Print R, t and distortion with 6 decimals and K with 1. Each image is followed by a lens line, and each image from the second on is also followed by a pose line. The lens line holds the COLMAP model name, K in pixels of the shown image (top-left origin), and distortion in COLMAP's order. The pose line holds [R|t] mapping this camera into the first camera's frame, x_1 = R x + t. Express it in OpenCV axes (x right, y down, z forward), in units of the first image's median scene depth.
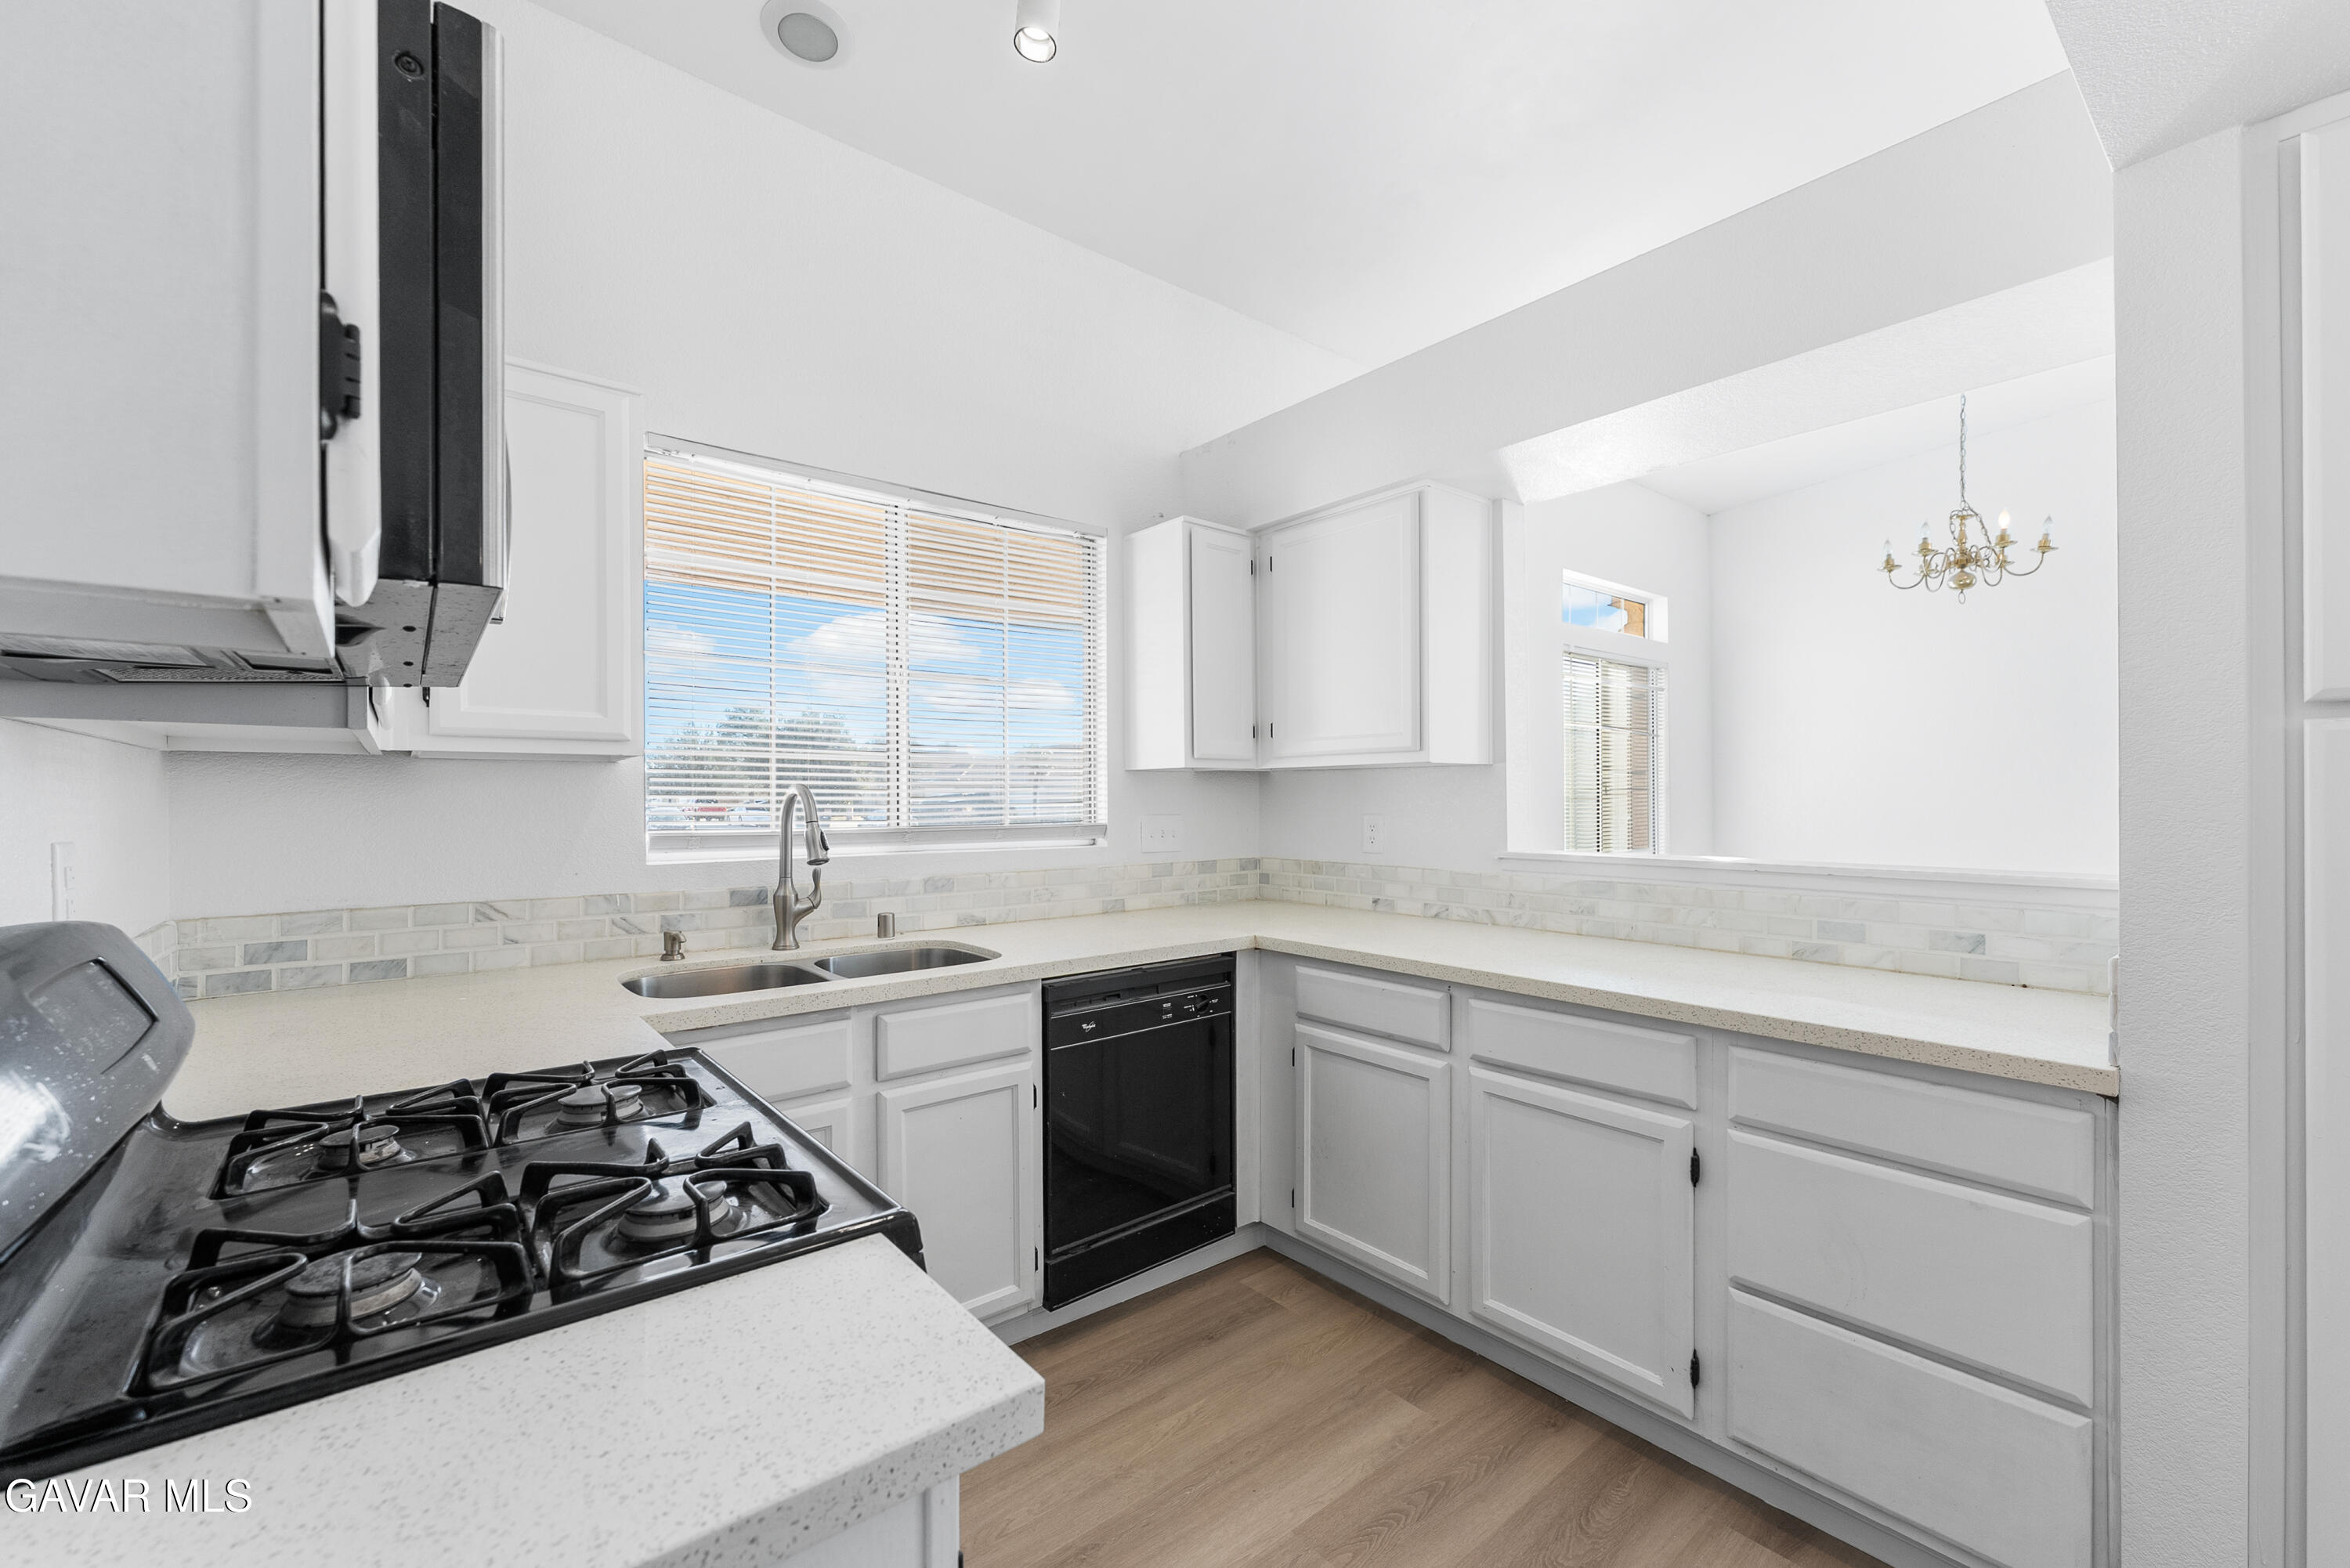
lens RADIAL K [[960.8, 0, 1190.7], [0, 960.8, 789.0], [0, 0, 1]] dist [0.001072, 0.000118]
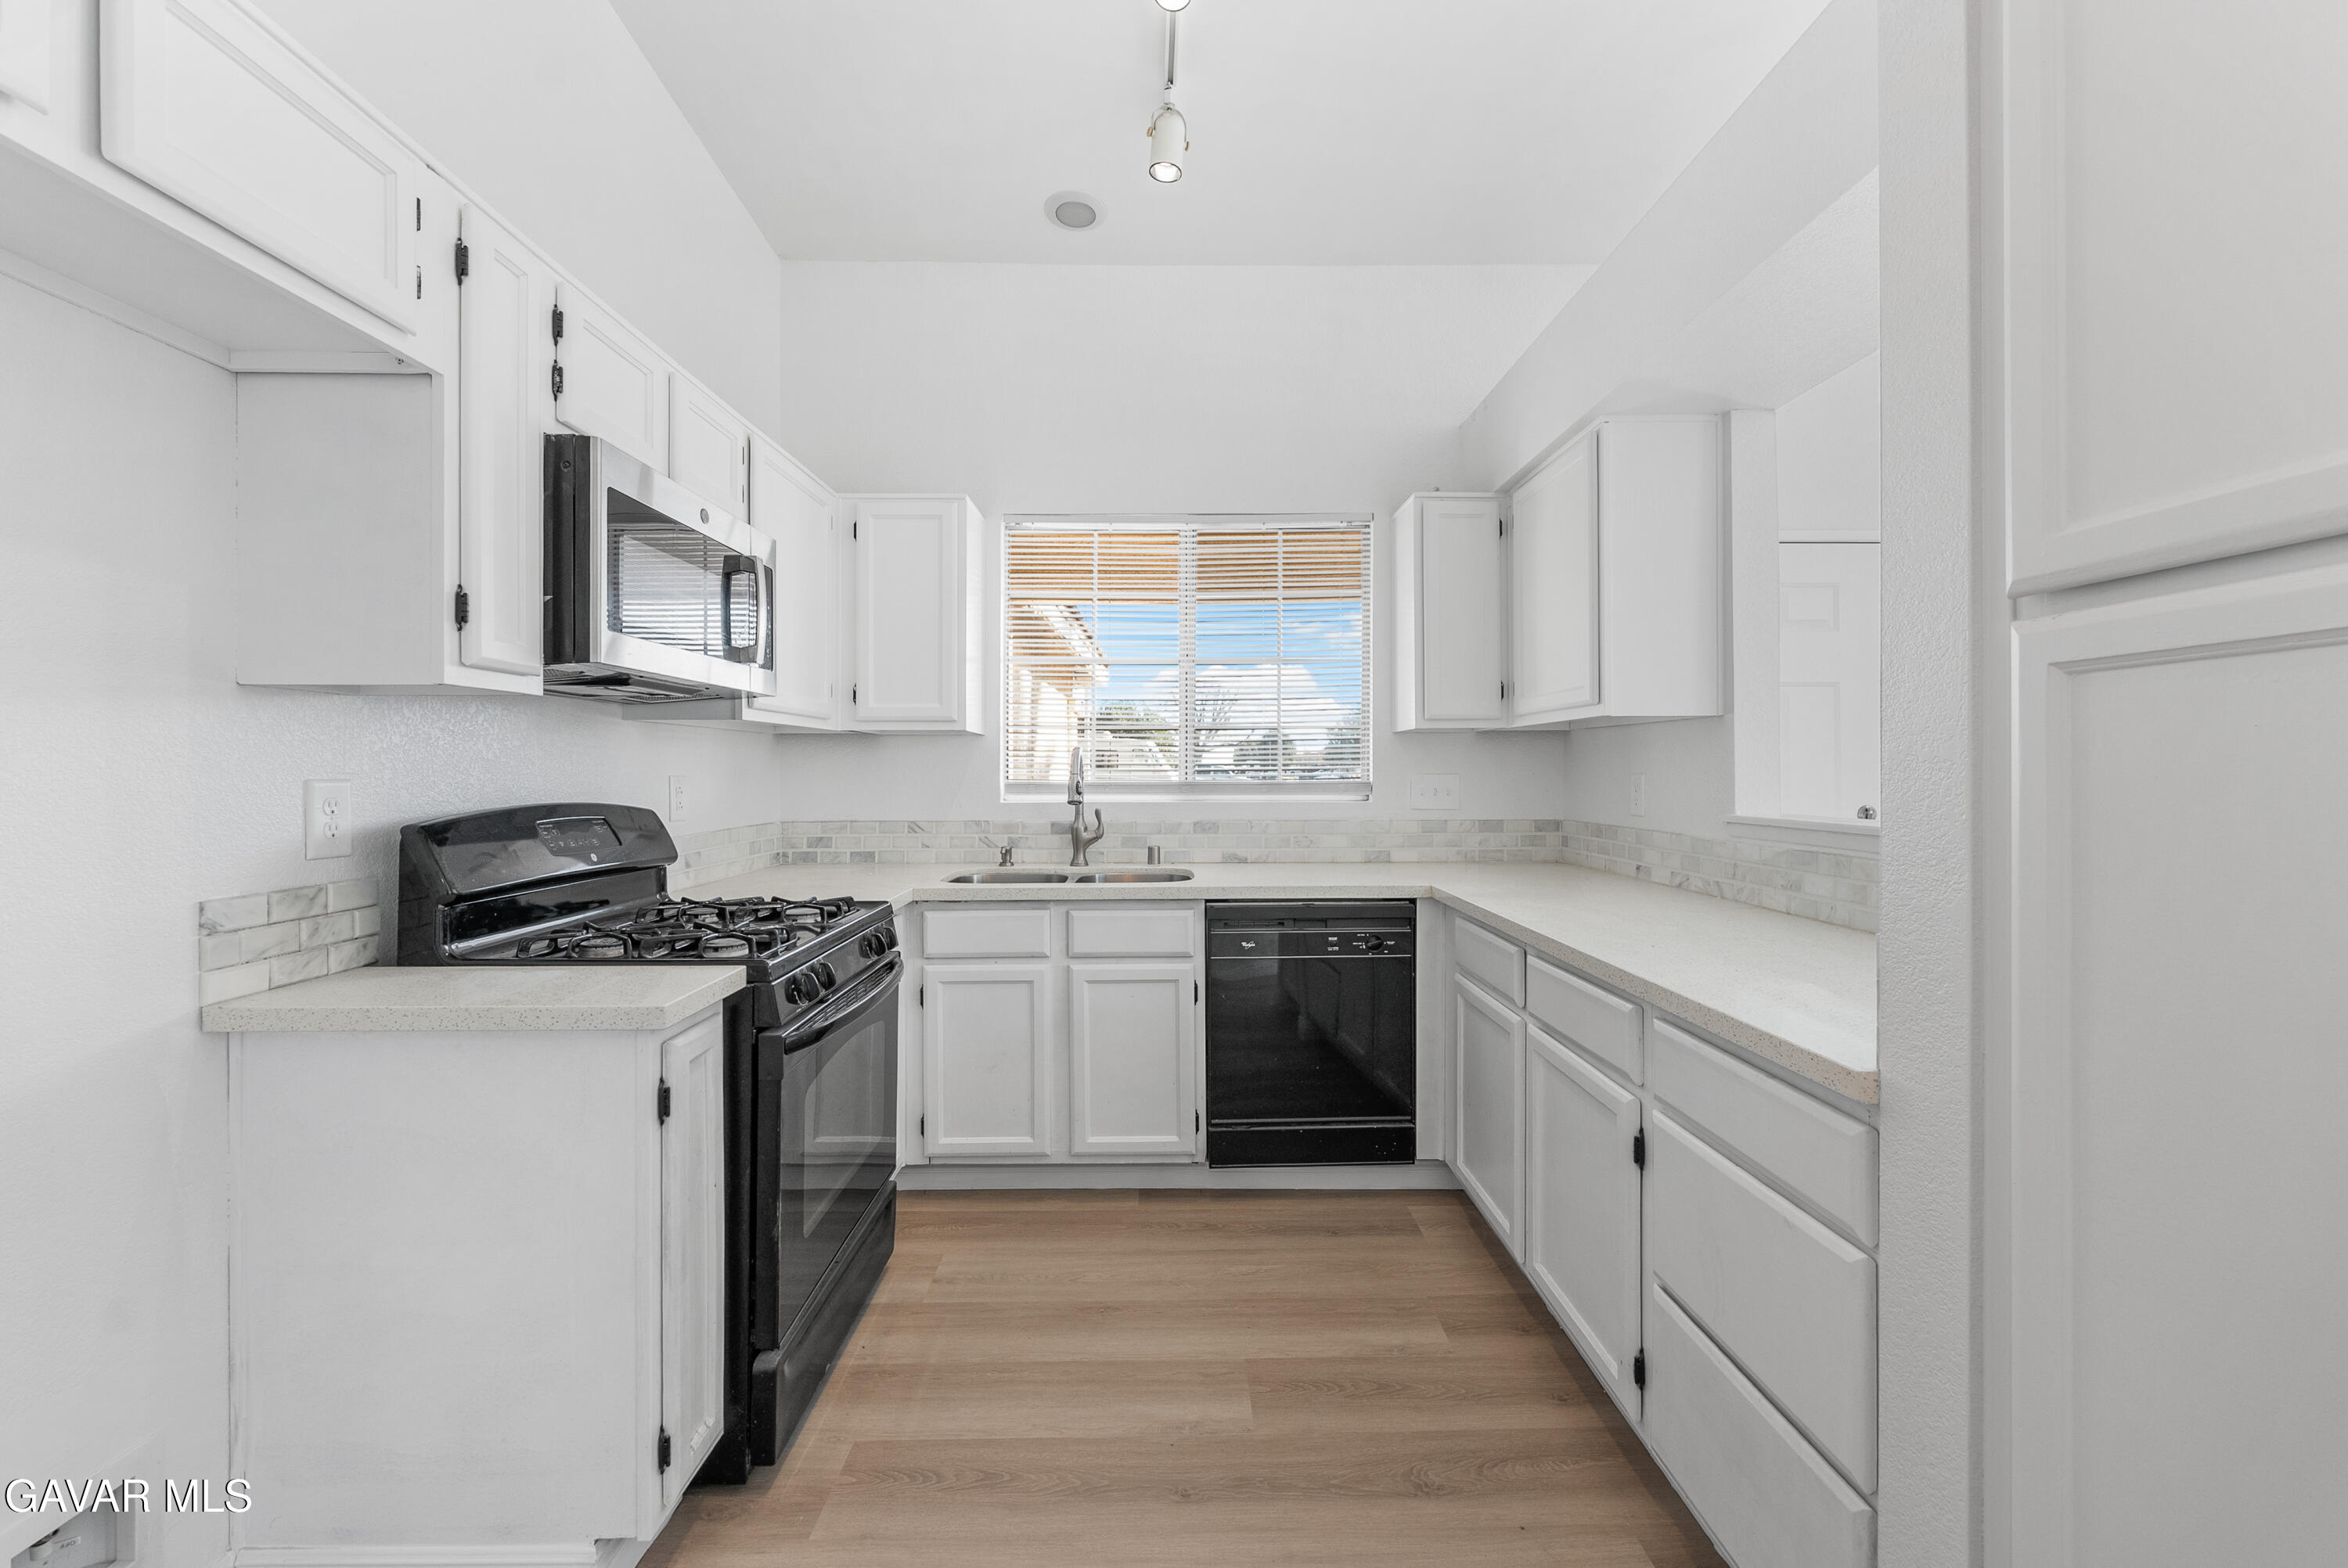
lens RADIAL K [[957.6, 0, 1180.1], [0, 957.6, 754.7], [0, 0, 1]] dist [-0.000092, -0.000218]
pose [[0.779776, -0.008876, -0.625996, 0.554921], [0.005612, 0.999958, -0.007188, 0.015670], [0.626033, 0.002091, 0.779793, 0.007806]]
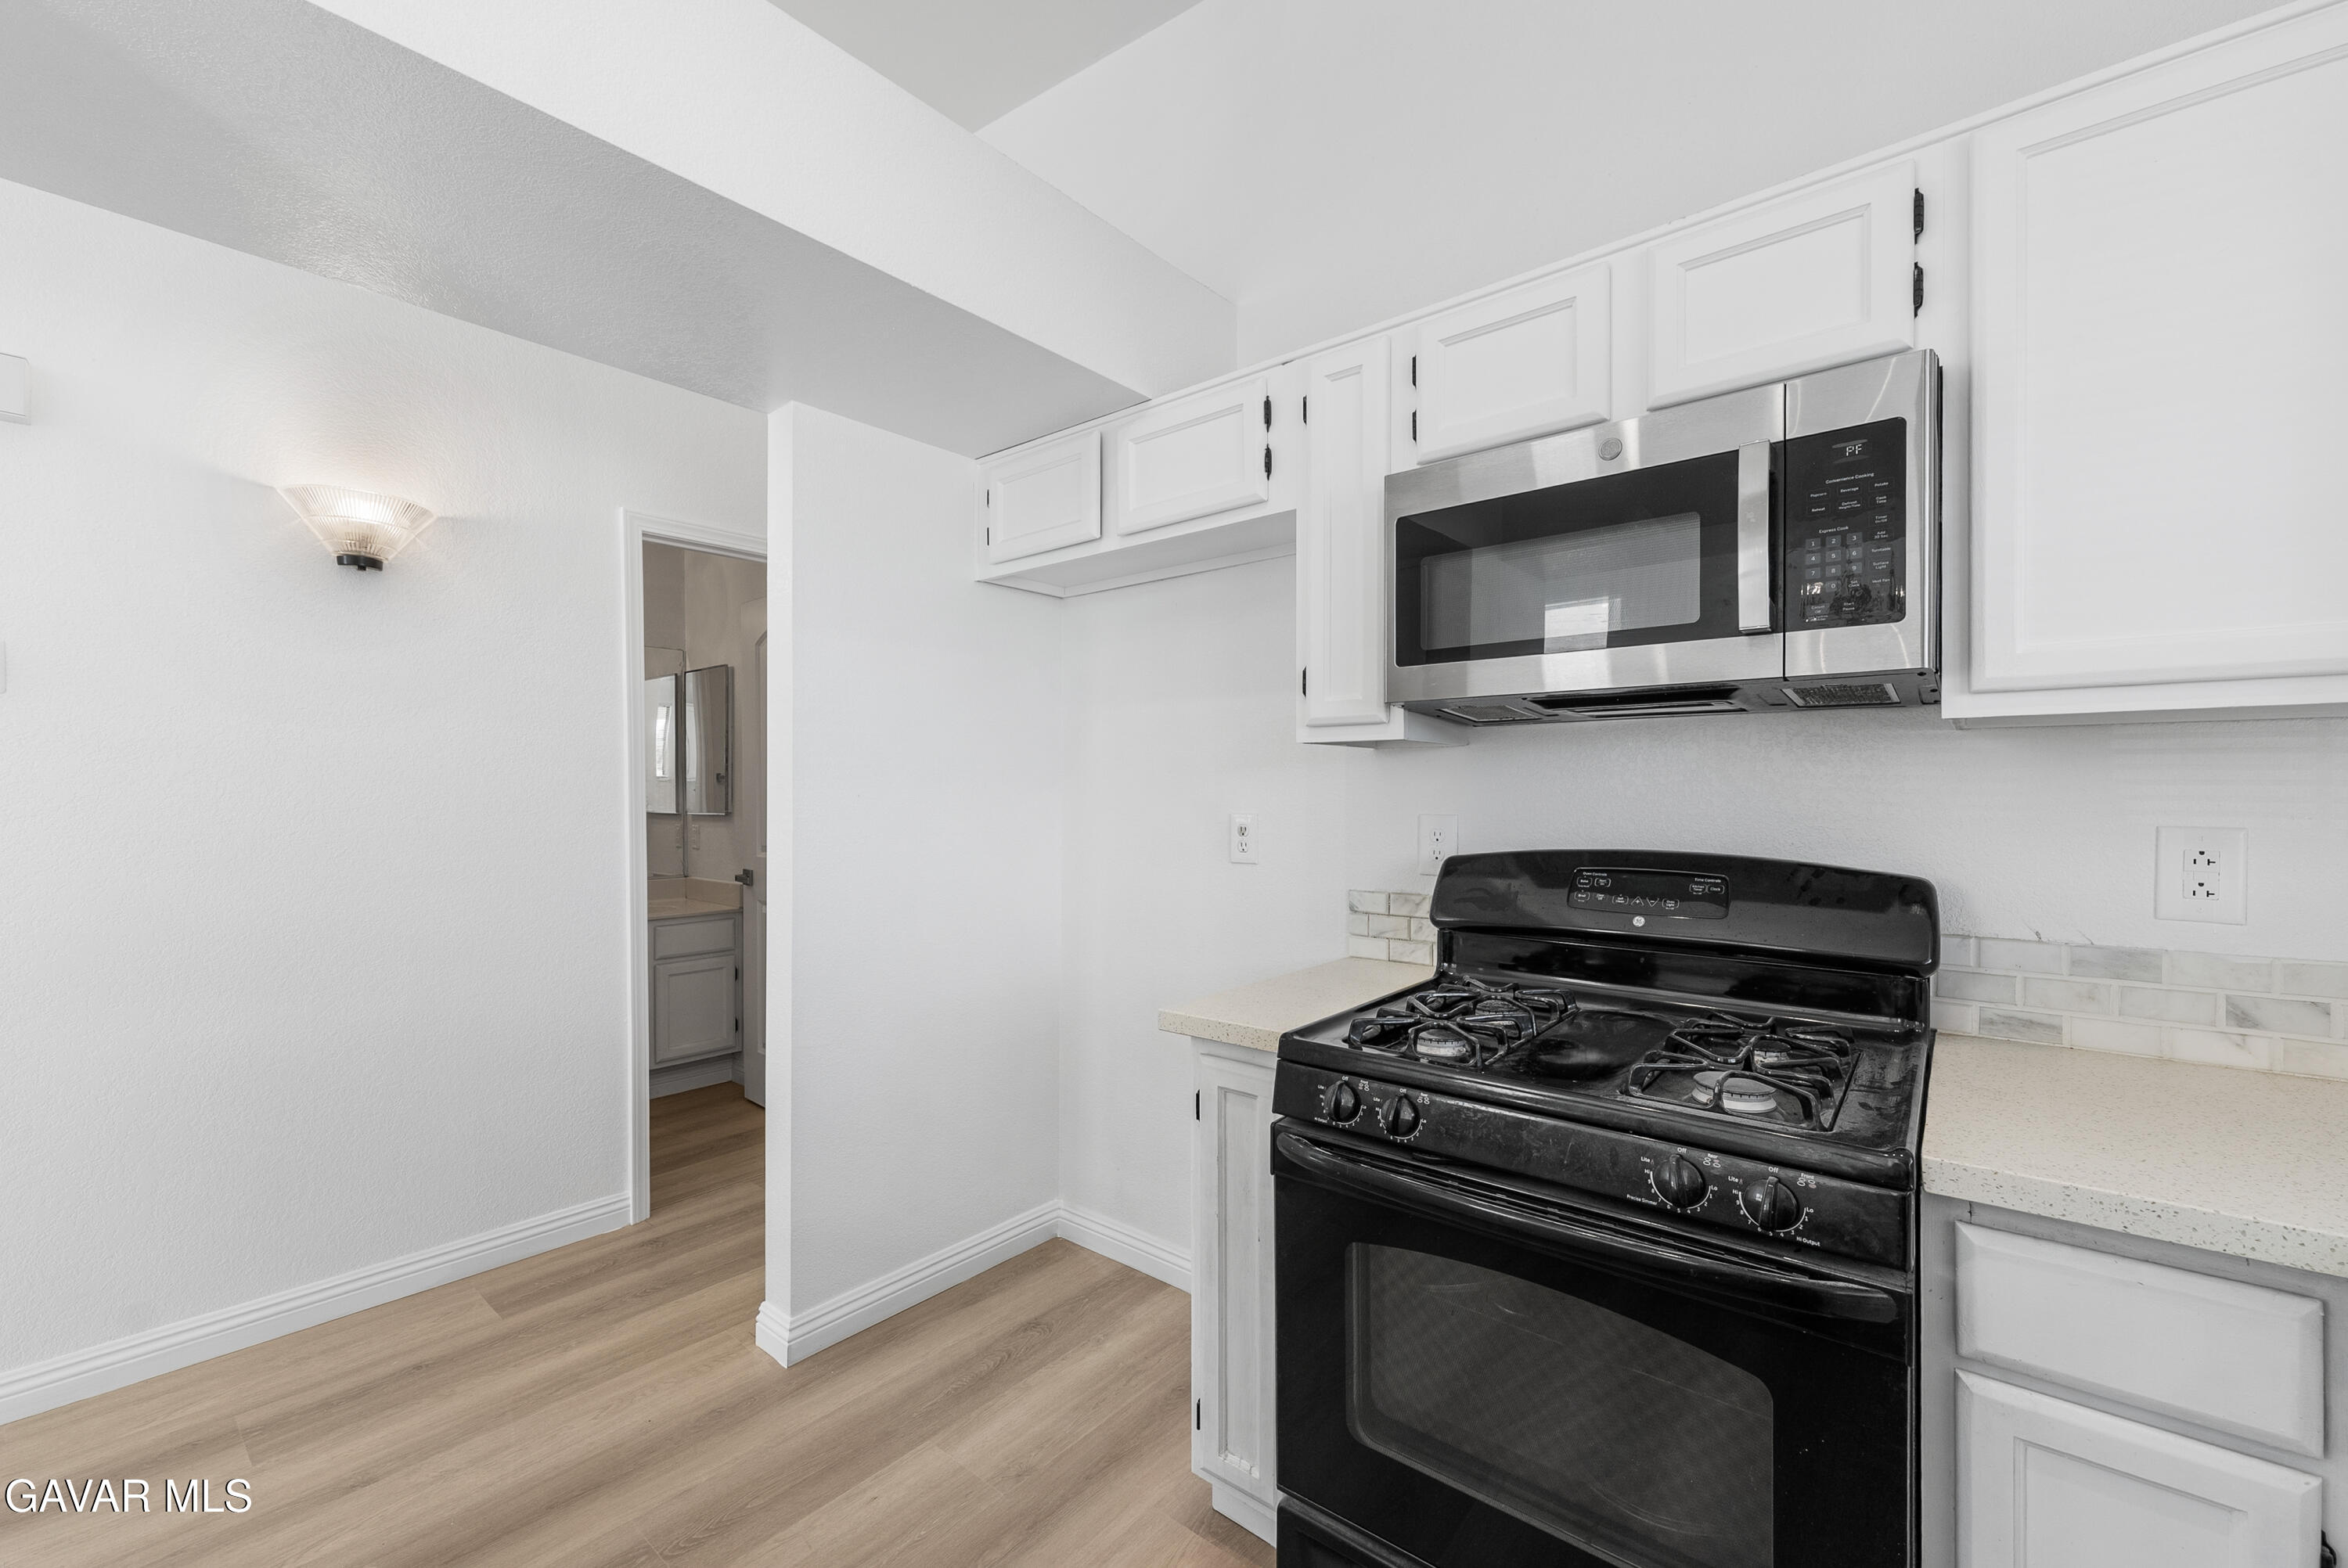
lens RADIAL K [[959.9, 0, 1189.7], [0, 959.9, 789.0], [0, 0, 1]] dist [0.001072, 0.000118]
pose [[-0.983036, 0.003493, -0.183381, 0.051118], [0.005680, 0.999919, -0.011404, 0.010533], [0.183327, -0.012252, -0.982976, 0.952258]]
